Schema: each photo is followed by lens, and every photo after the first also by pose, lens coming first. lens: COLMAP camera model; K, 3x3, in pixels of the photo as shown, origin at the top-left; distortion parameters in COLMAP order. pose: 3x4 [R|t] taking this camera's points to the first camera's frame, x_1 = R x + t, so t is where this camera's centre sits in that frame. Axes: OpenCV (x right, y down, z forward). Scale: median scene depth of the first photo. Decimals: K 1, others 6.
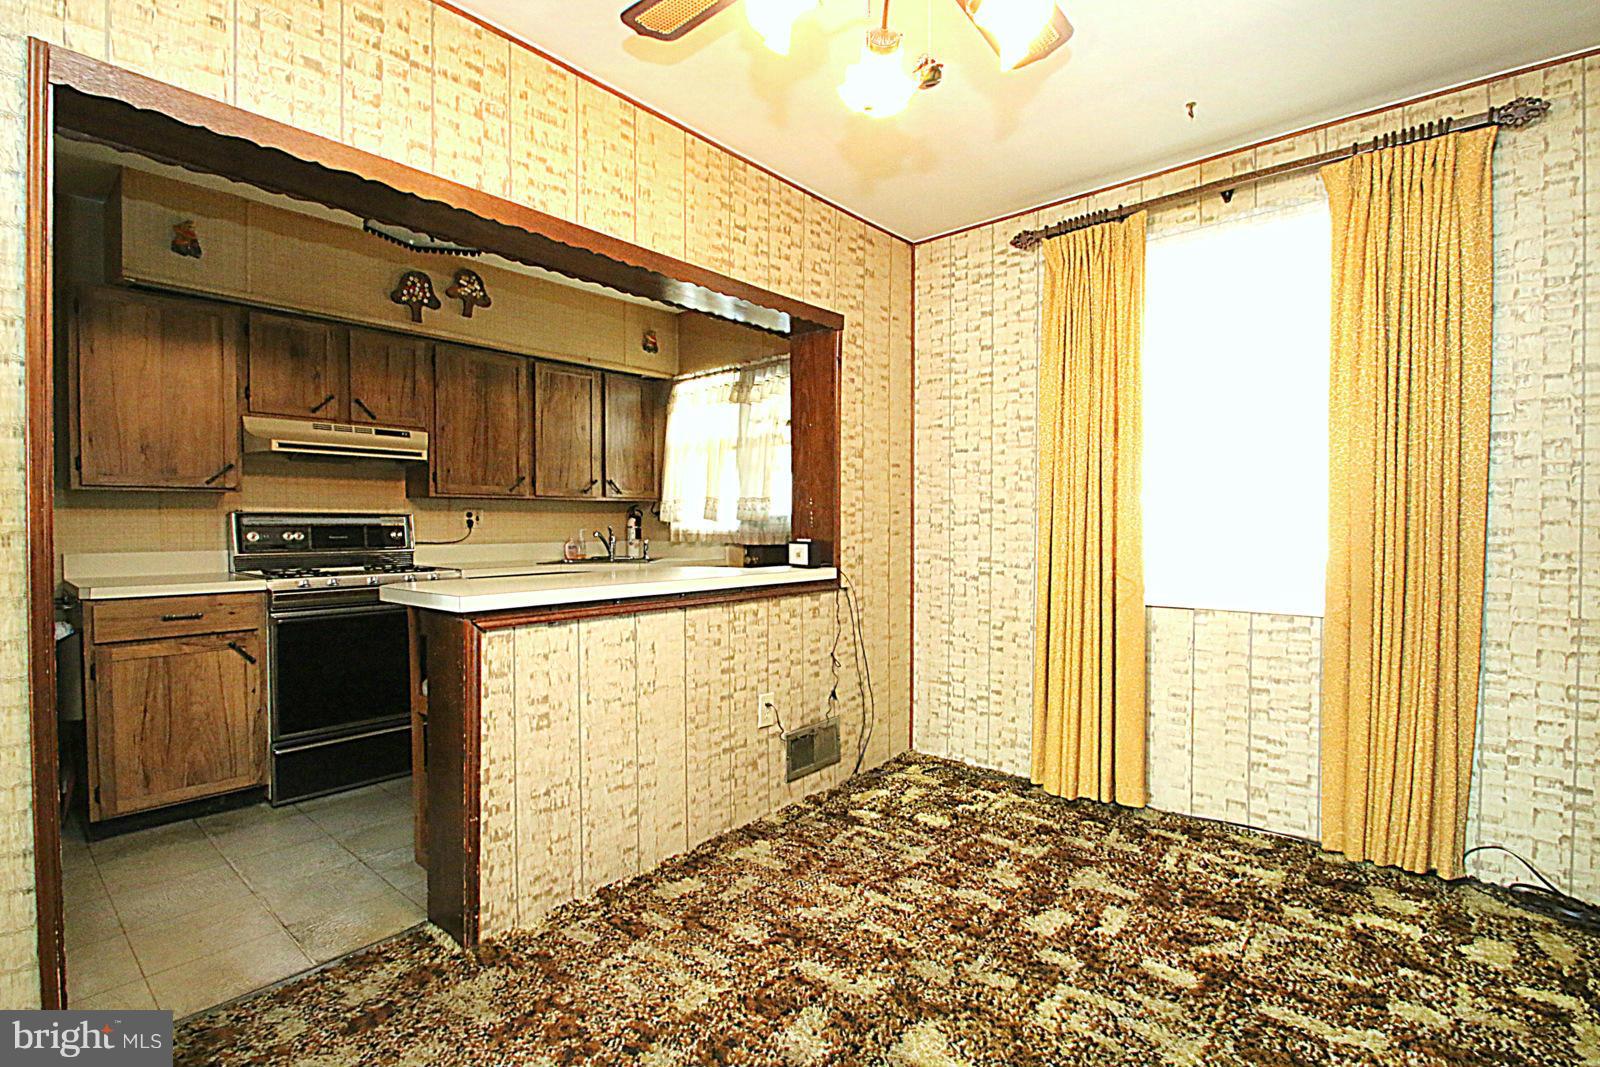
lens RADIAL K [[749.2, 0, 802.5], [0, 749.2, 535.8], [0, 0, 1]] dist [0.008405, -0.012750]
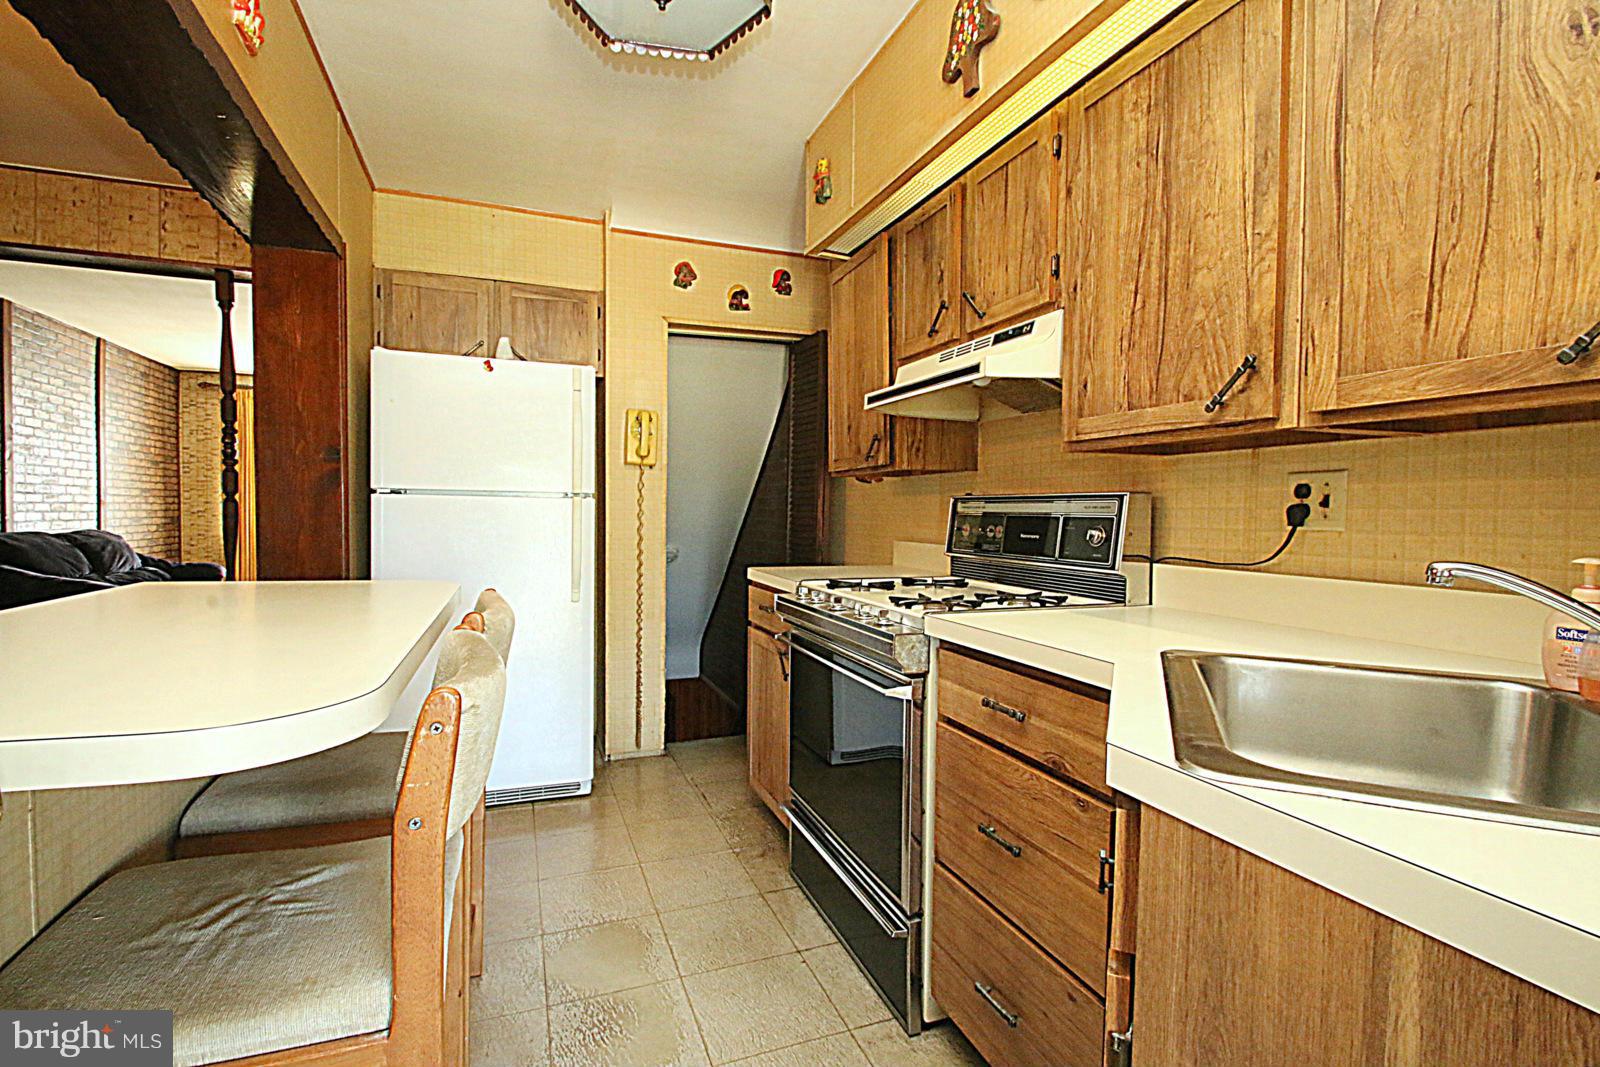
lens RADIAL K [[749.2, 0, 783.8], [0, 749.2, 532.2], [0, 0, 1]] dist [0.008405, -0.012750]
pose [[-0.497237, 0.022339, -0.867327, -0.030676], [-0.023813, 0.998941, 0.039380, -0.020758], [0.867288, 0.040235, -0.496178, 1.204755]]
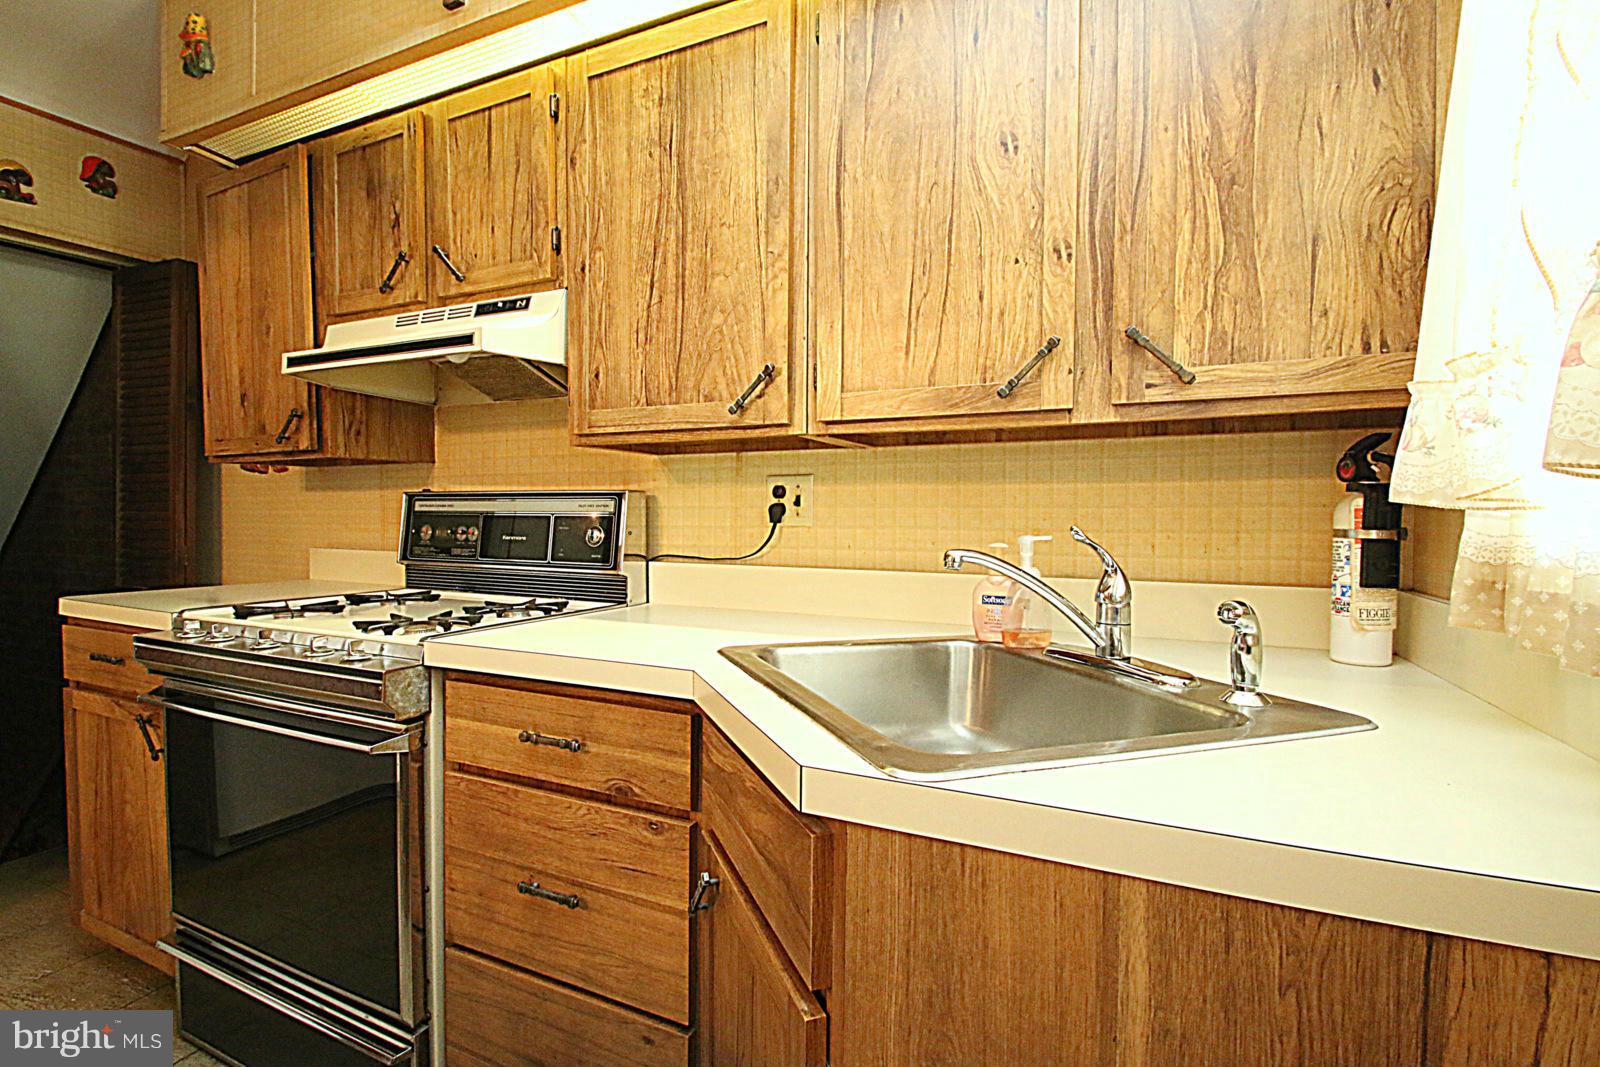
lens RADIAL K [[749.2, 0, 791.4], [0, 749.2, 535.9], [0, 0, 1]] dist [0.008405, -0.012750]
pose [[0.259518, 0.029617, -0.965284, -0.077347], [-0.023891, 0.999421, 0.024241, -0.017793], [0.965443, 0.016770, 0.260076, 1.129058]]
